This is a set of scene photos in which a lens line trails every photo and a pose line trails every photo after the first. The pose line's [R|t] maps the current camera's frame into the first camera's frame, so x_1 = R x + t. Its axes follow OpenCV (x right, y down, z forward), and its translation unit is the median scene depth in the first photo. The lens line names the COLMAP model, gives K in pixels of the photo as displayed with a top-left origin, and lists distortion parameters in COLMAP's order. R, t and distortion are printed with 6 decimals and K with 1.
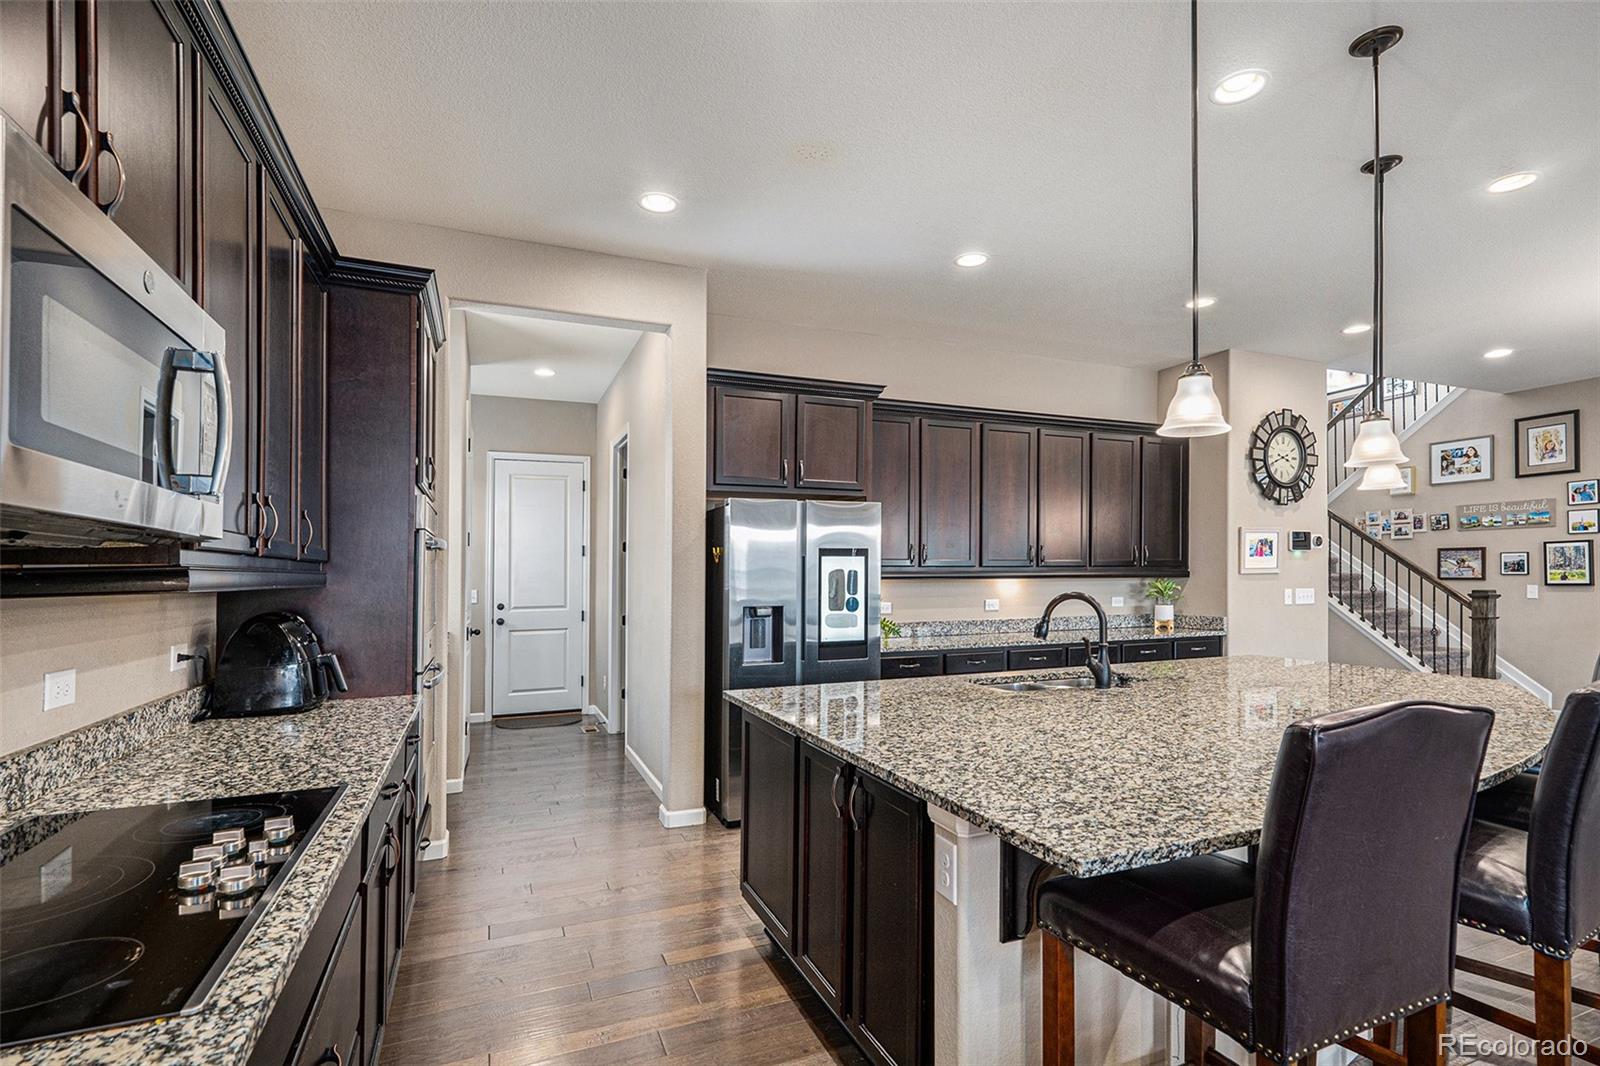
lens RADIAL K [[757.0, 0, 793.7], [0, 757.0, 558.4], [0, 0, 1]] dist [0.006806, 0.000462]
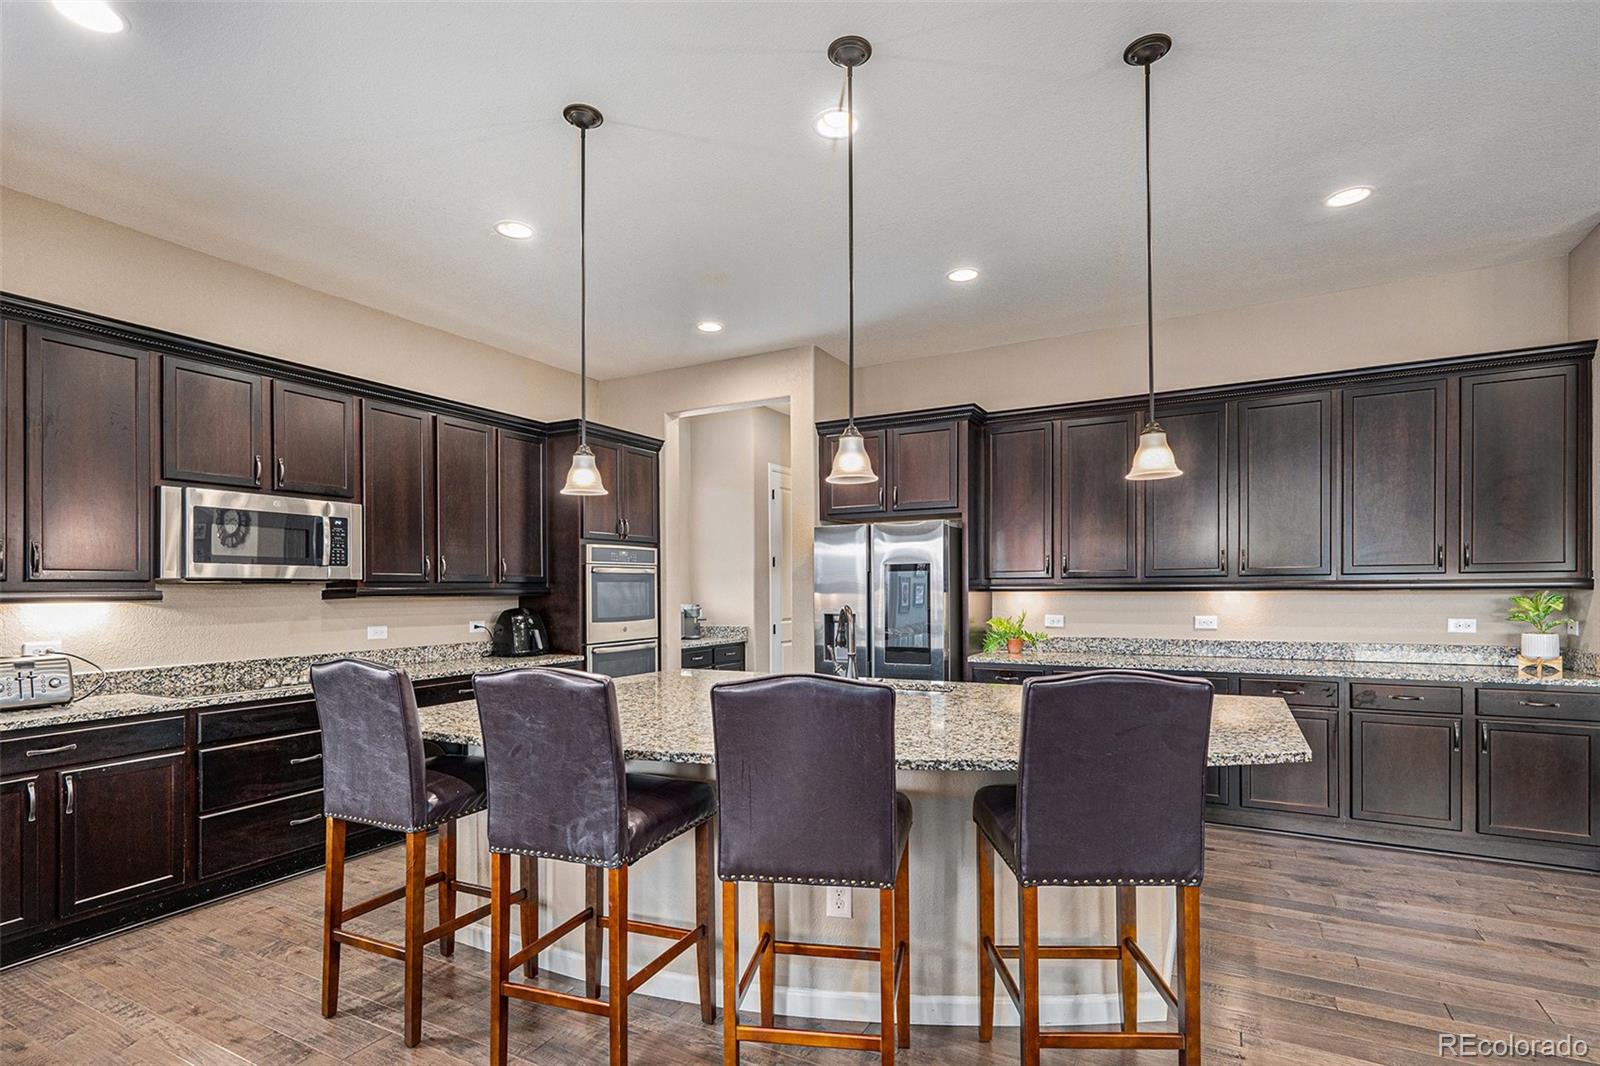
lens RADIAL K [[775.1, 0, 796.0], [0, 775.1, 586.6], [0, 0, 1]] dist [0.016260, 0.000247]
pose [[0.633364, -0.002395, -0.773850, 0.778793], [0.022042, 0.999645, 0.014946, -0.000500], [0.773540, -0.026524, 0.633192, 0.140545]]
